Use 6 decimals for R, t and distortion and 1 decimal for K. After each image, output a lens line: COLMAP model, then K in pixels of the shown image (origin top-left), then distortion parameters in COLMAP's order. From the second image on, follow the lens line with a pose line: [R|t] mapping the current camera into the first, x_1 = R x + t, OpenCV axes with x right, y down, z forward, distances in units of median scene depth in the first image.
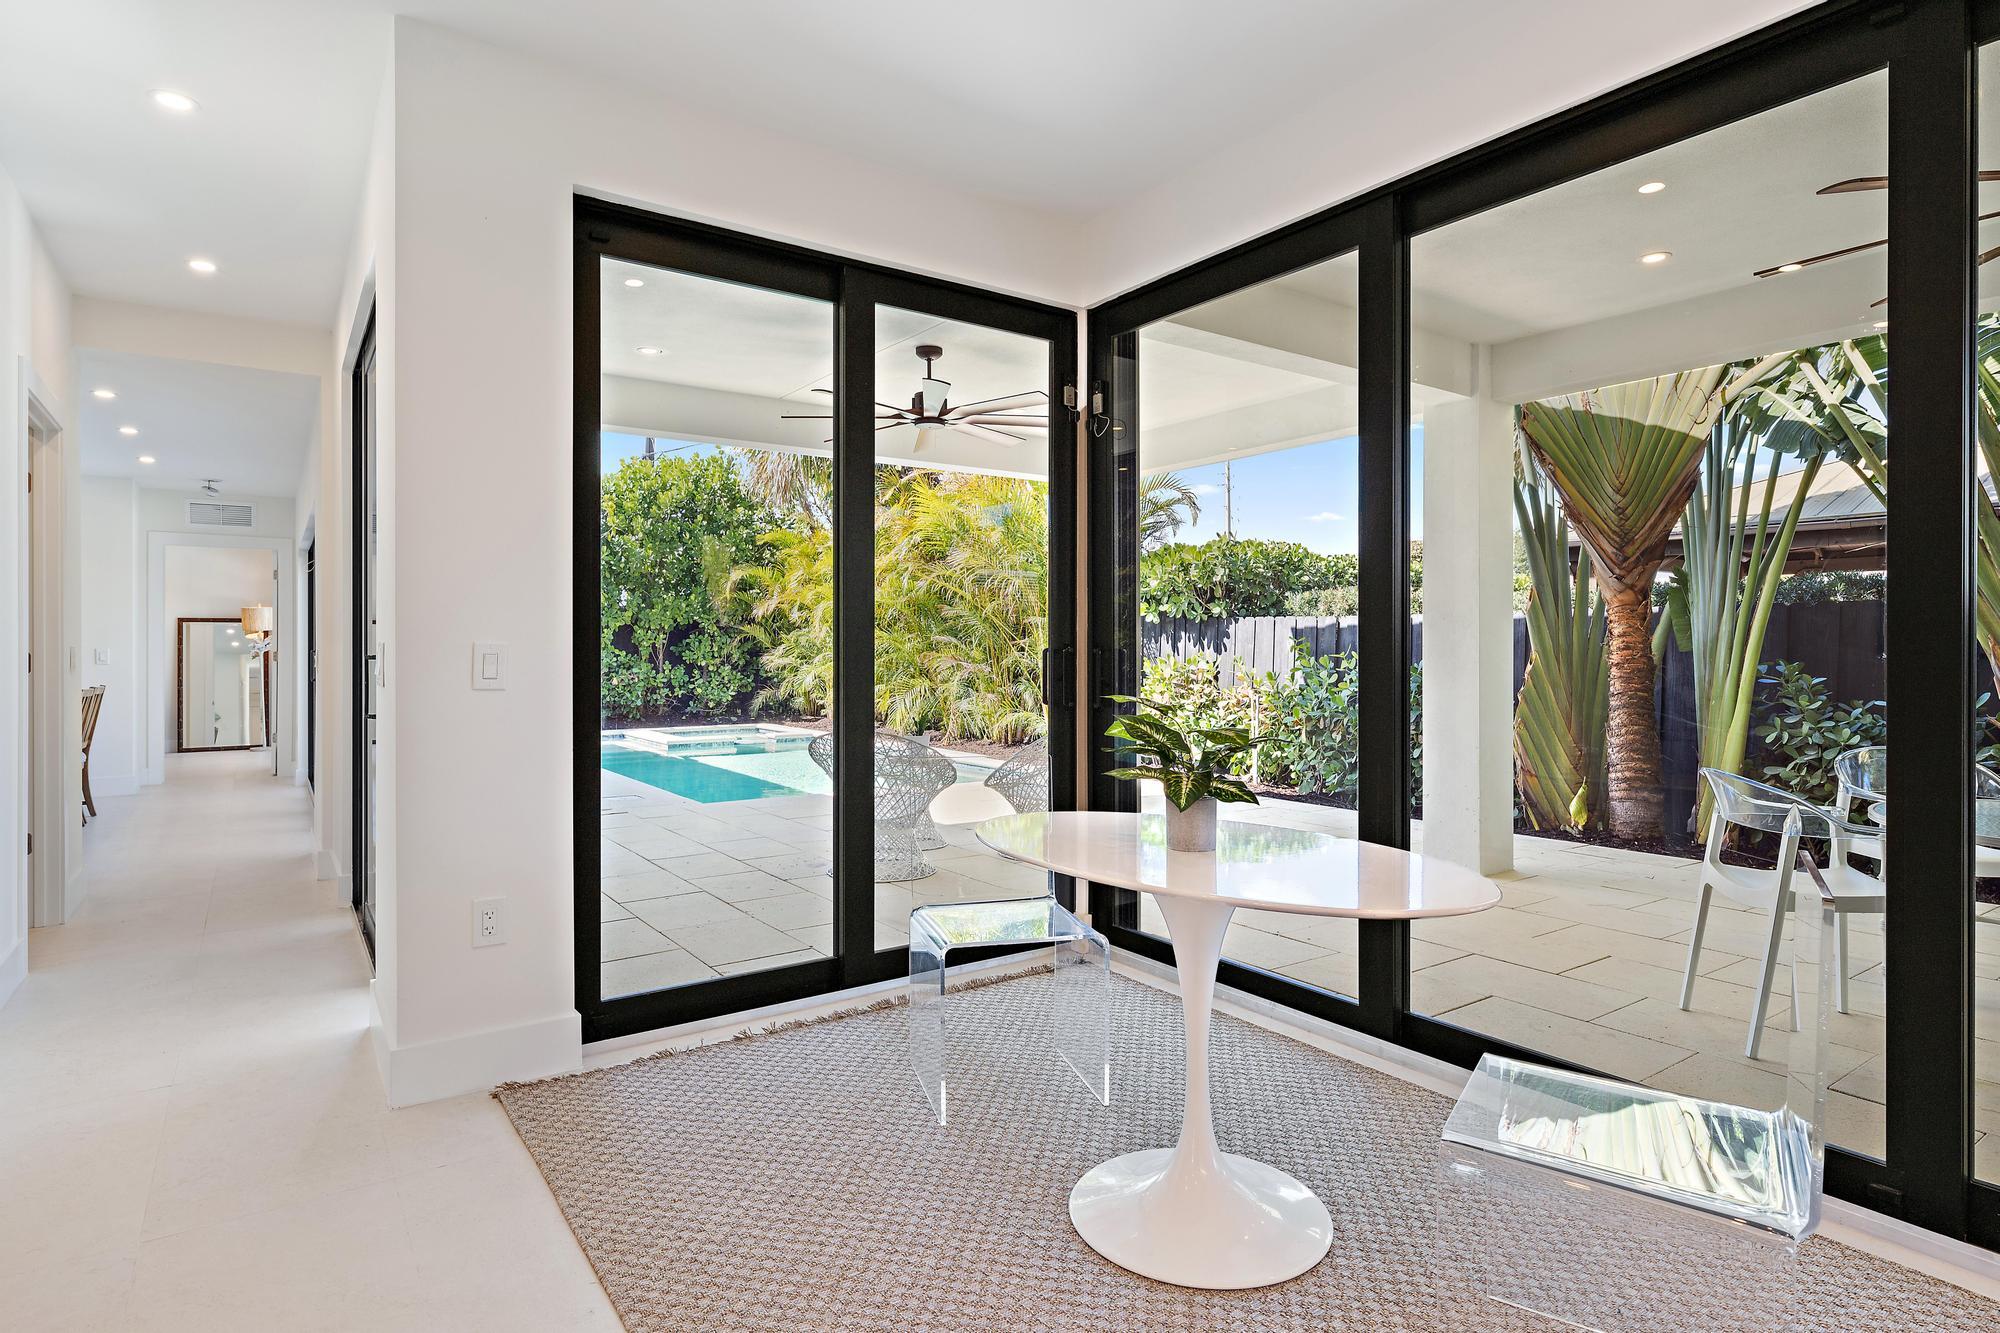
lens RADIAL K [[1019.4, 0, 985.2], [0, 1019.4, 656.9], [0, 0, 1]] dist [0.003300, 0.000225]
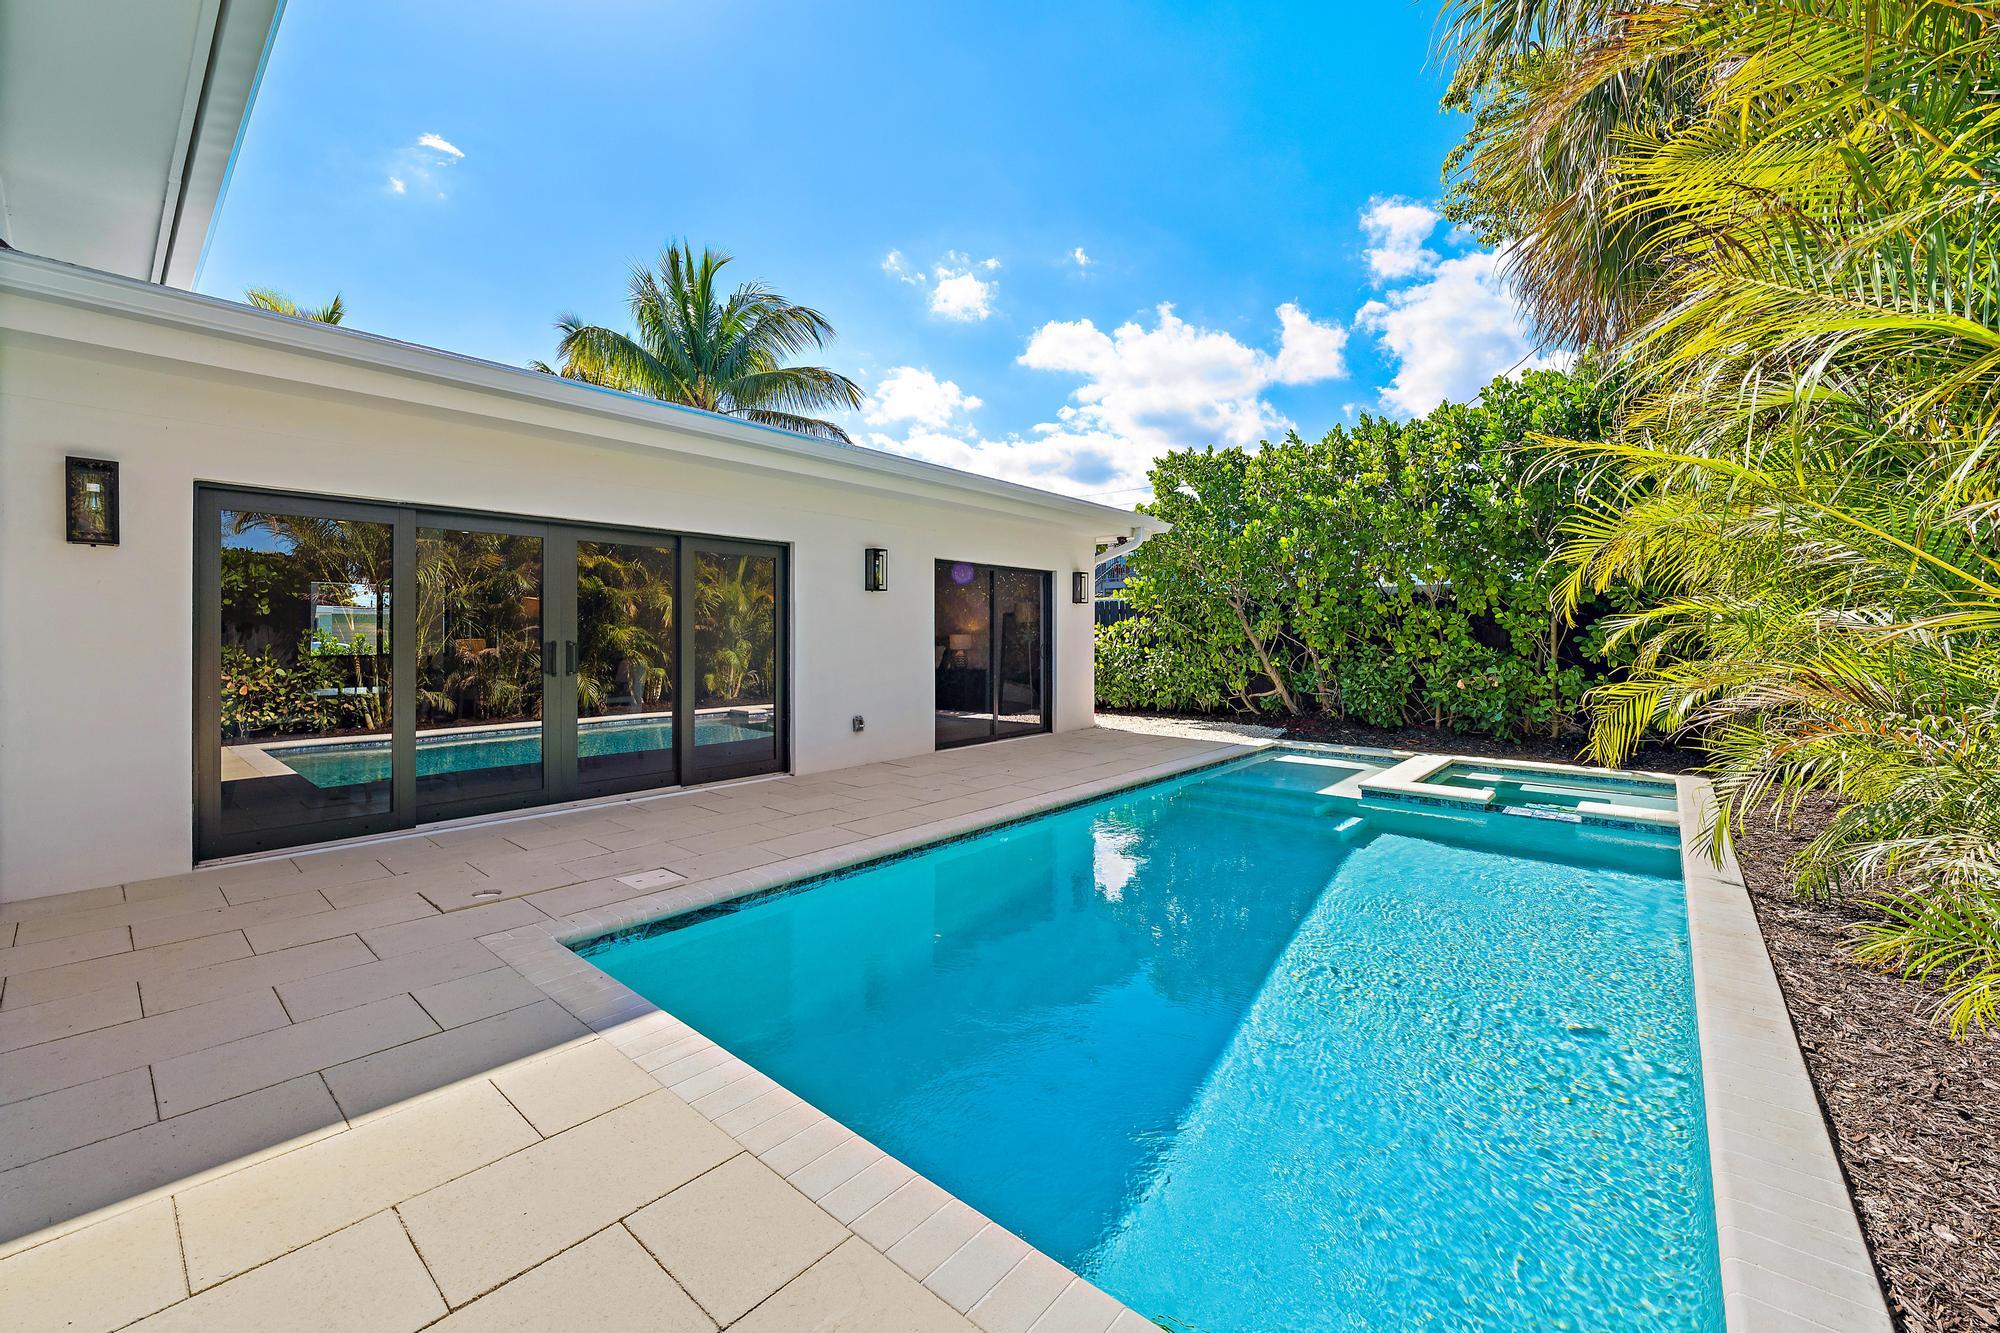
lens RADIAL K [[776.6, 0, 977.9], [0, 776.6, 639.1], [0, 0, 1]] dist [-0.008168, -0.000260]
pose [[0.268230, 0.009074, -0.963312, 0.101659], [-0.009010, 0.999936, 0.006910, -0.011927], [0.963313, 0.006826, 0.268294, 0.660155]]
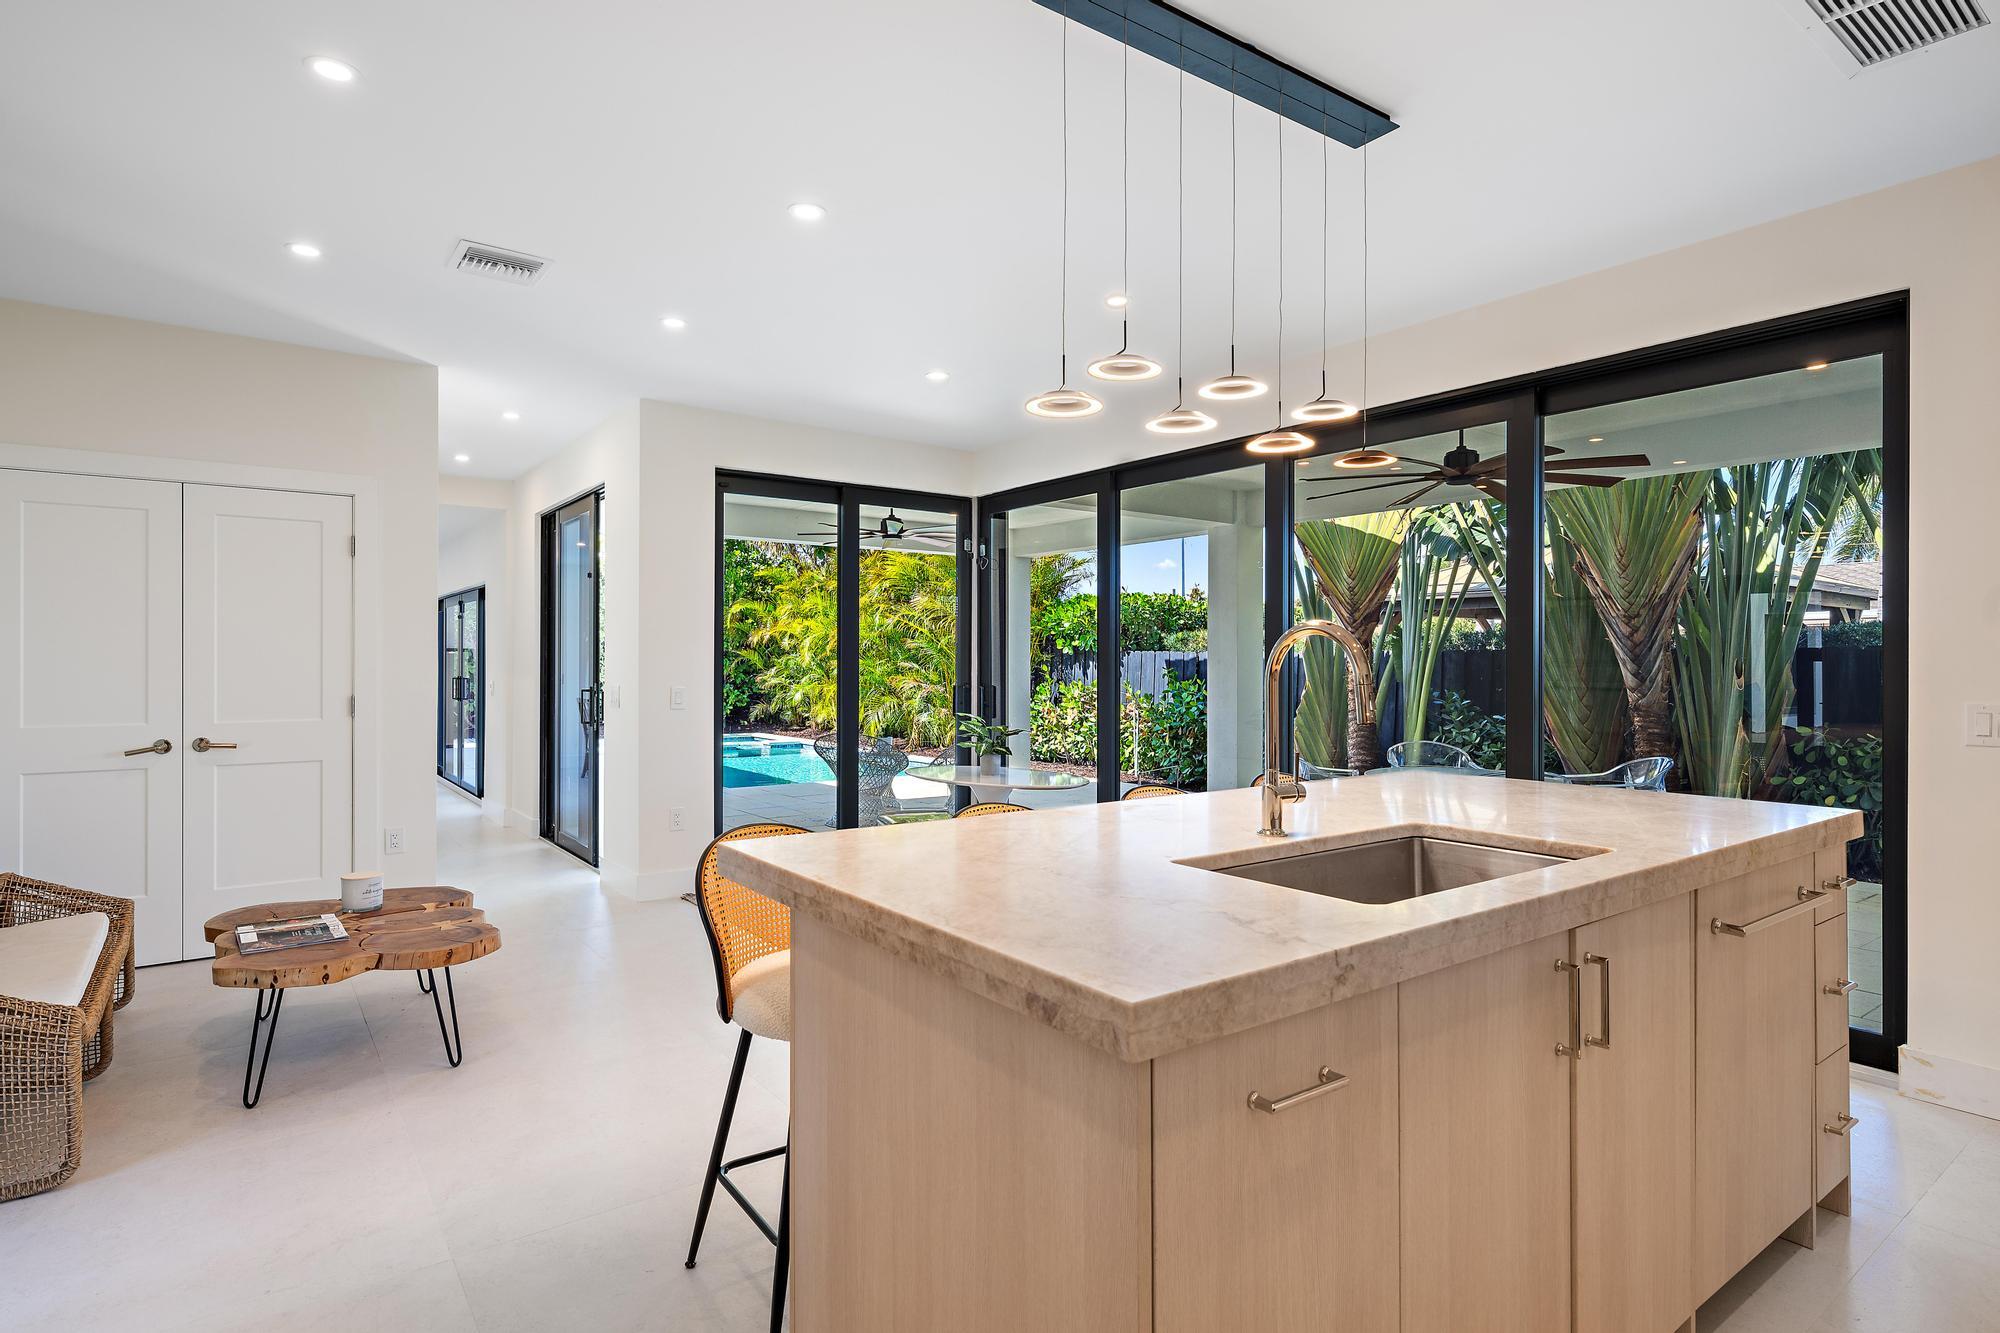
lens RADIAL K [[1003.4, 0, 985.8], [0, 1003.4, 663.4], [0, 0, 1]] dist [0.020516, 0.000709]
pose [[0.999582, 0.003015, 0.028747, 0.019643], [-0.002806, 0.999969, -0.007317, -0.010345], [-0.028769, 0.007233, 0.999560, -0.235895]]
